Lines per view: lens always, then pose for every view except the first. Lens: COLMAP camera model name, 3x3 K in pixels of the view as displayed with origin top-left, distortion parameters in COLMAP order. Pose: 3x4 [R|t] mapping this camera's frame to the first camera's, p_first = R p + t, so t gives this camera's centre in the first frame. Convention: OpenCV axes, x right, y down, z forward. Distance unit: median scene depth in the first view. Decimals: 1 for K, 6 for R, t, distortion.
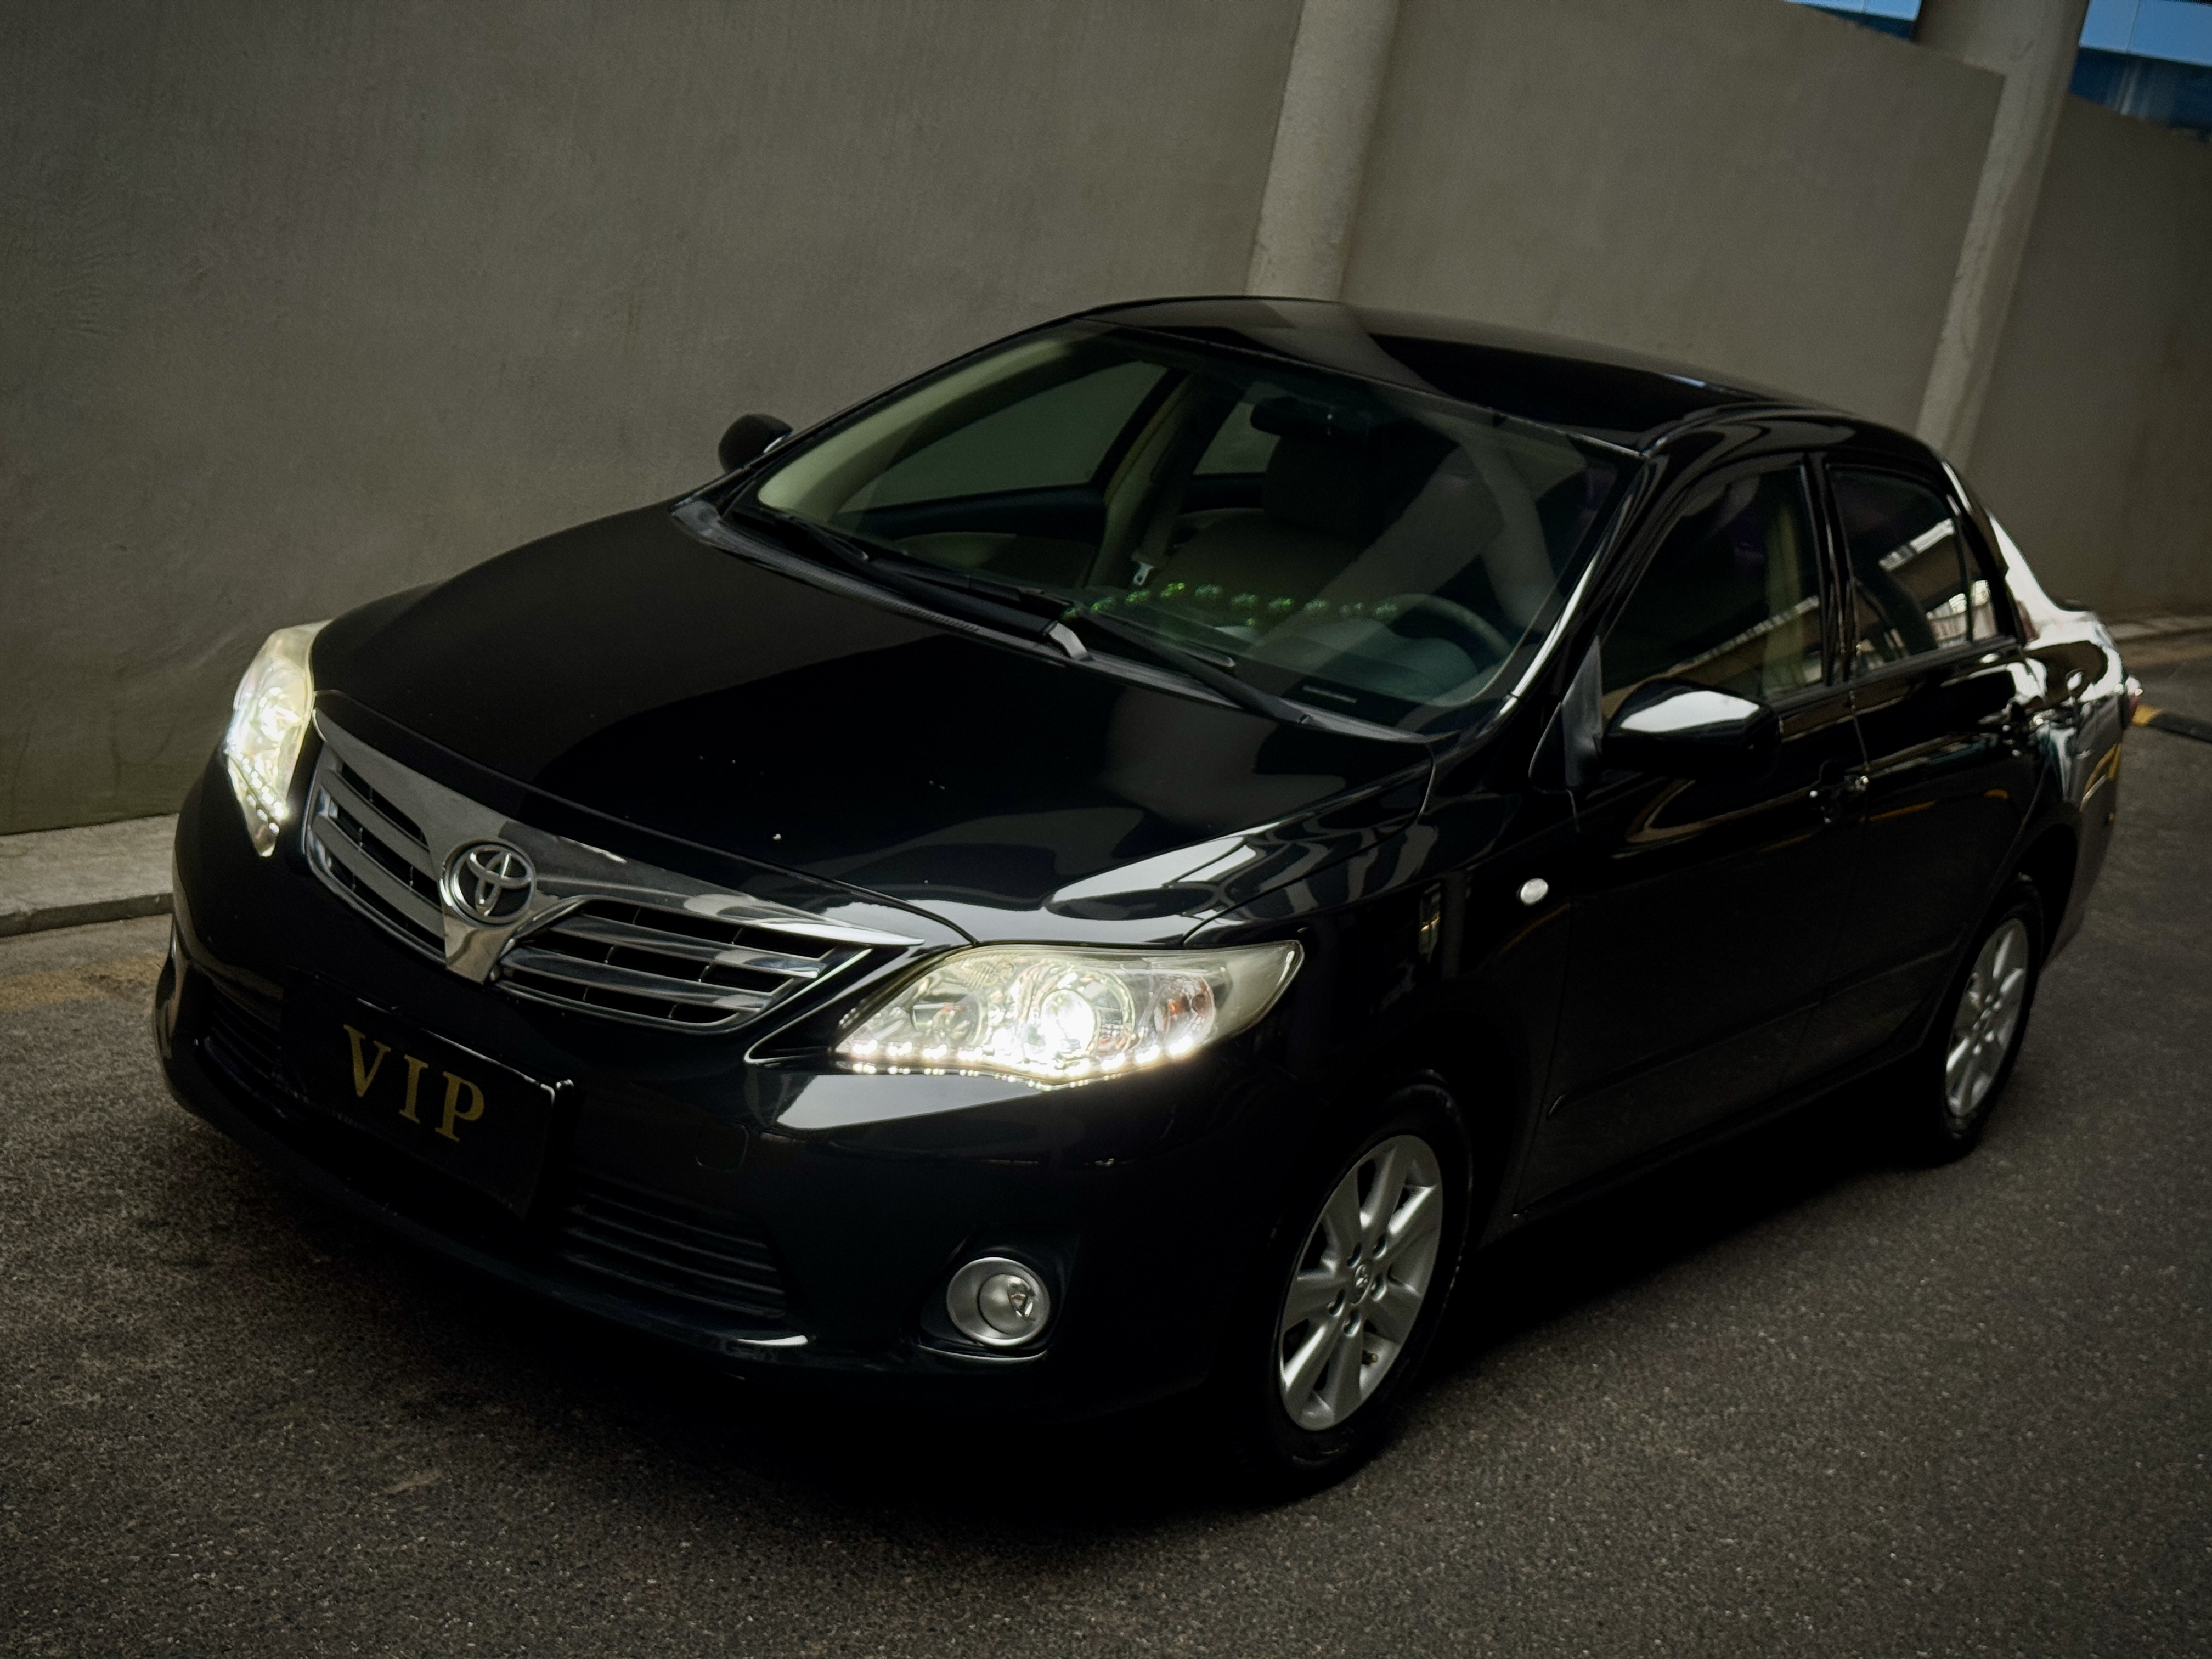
lens RADIAL K [[3095.6, 0, 1121.7], [0, 3095.6, 822.7], [0, 0, 1]] dist [0.128724, 0.000000]
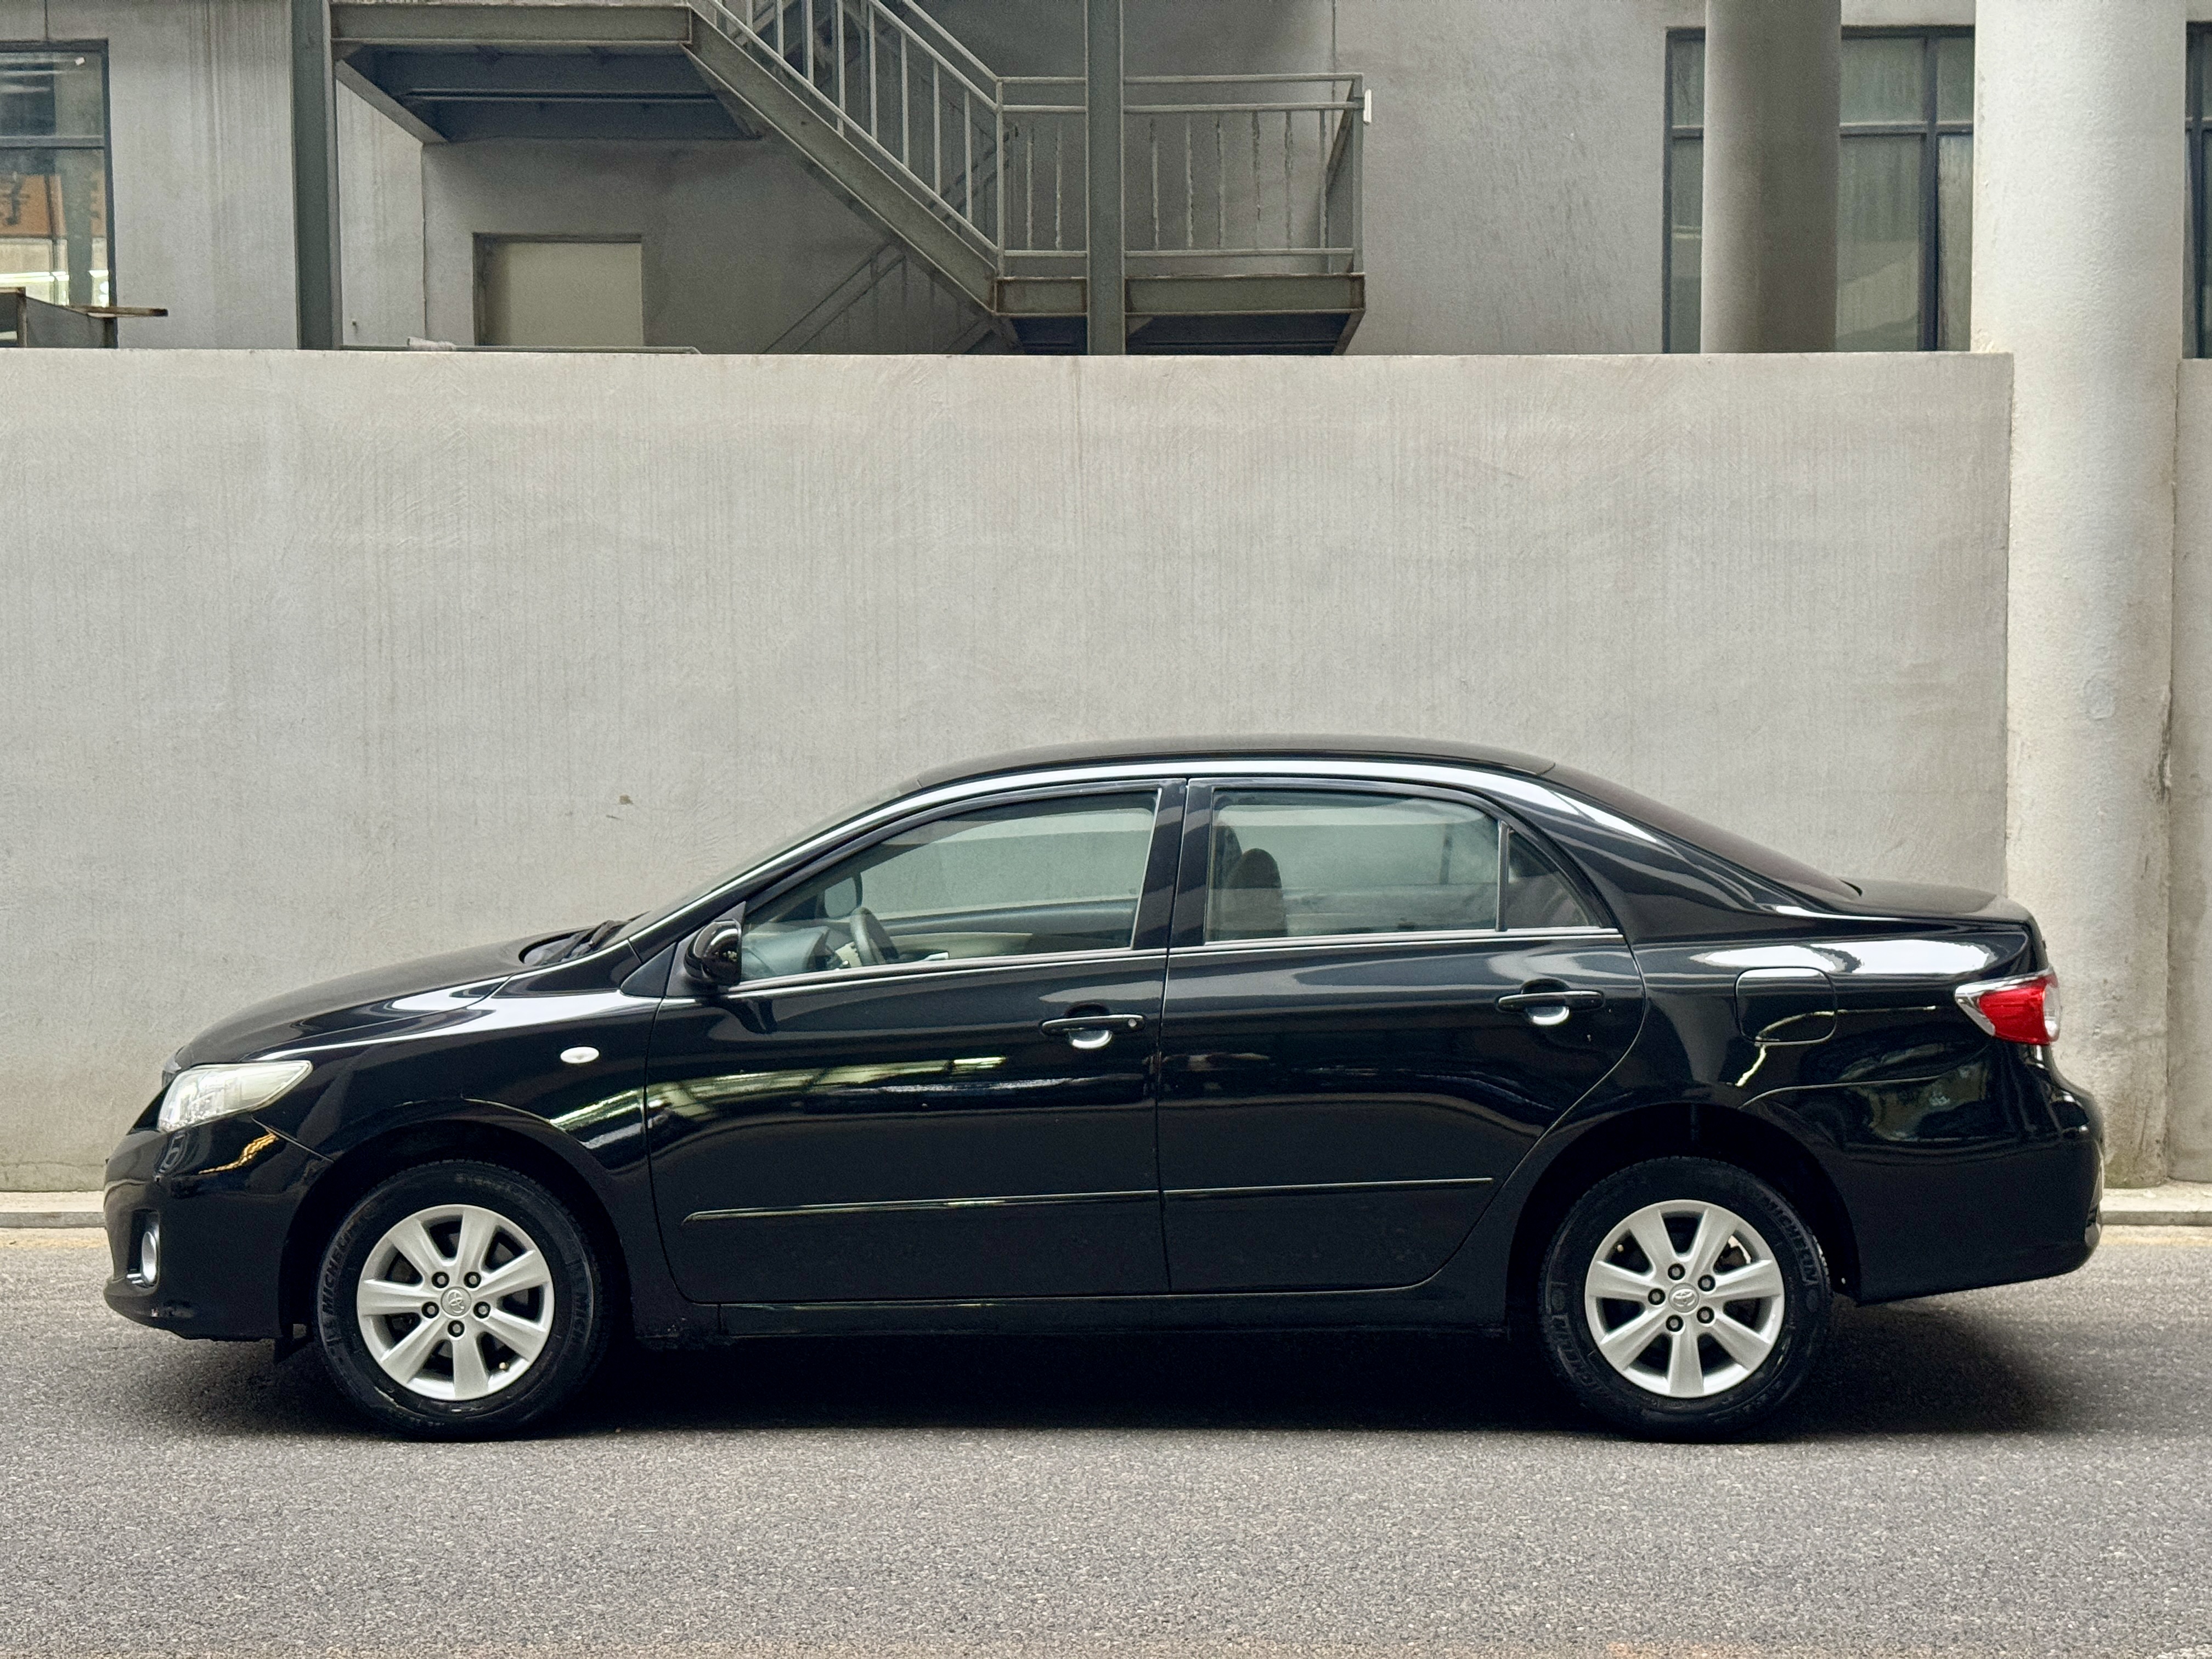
lens RADIAL K [[3095.6, 0, 1112.3], [0, 3095.6, 832.8], [0, 0, 1]] dist [0.128724, 0.000000]
pose [[0.537528, -0.148668, -0.830037, 1.666400], [-0.083582, 0.970095, -0.227882, 0.258650], [0.839093, 0.191869, 0.509027, 0.432902]]
